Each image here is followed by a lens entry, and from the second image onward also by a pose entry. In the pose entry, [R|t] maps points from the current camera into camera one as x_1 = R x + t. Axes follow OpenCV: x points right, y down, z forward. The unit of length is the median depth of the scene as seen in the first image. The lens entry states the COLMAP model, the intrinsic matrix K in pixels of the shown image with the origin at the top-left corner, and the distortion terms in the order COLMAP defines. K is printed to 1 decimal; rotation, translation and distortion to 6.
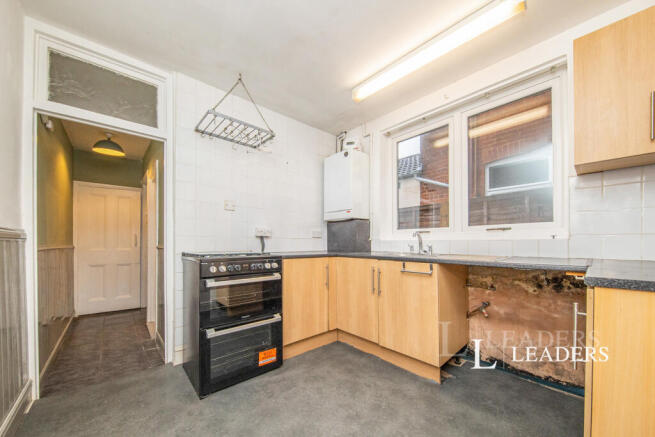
lens RADIAL K [[237.1, 0, 327.1], [0, 237.1, 243.4], [0, 0, 1]] dist [0.000244, -0.000050]
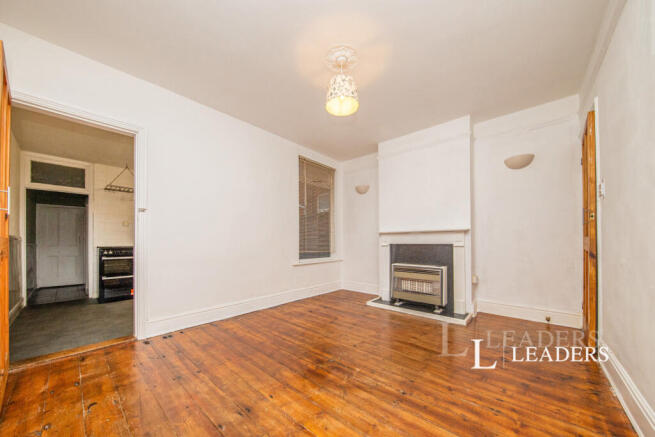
lens RADIAL K [[226.3, 0, 323.3], [0, 226.3, 241.3], [0, 0, 1]] dist [0.001121, 0.000000]
pose [[0.994213, -0.000095, 0.107426, 0.733064], [0.000667, 0.999986, -0.005294, 0.001894], [-0.107424, 0.005335, 0.994199, -0.770008]]
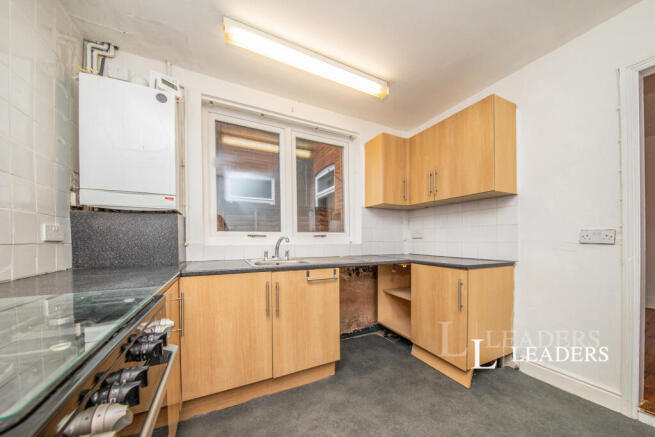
lens RADIAL K [[226.3, 0, 323.3], [0, 226.3, 241.3], [0, 0, 1]] dist [0.001121, 0.000000]
pose [[0.272244, -0.006528, 0.962206, -0.555278], [0.004801, 0.999974, 0.005425, -0.044098], [-0.962216, 0.003143, 0.272268, 0.747620]]
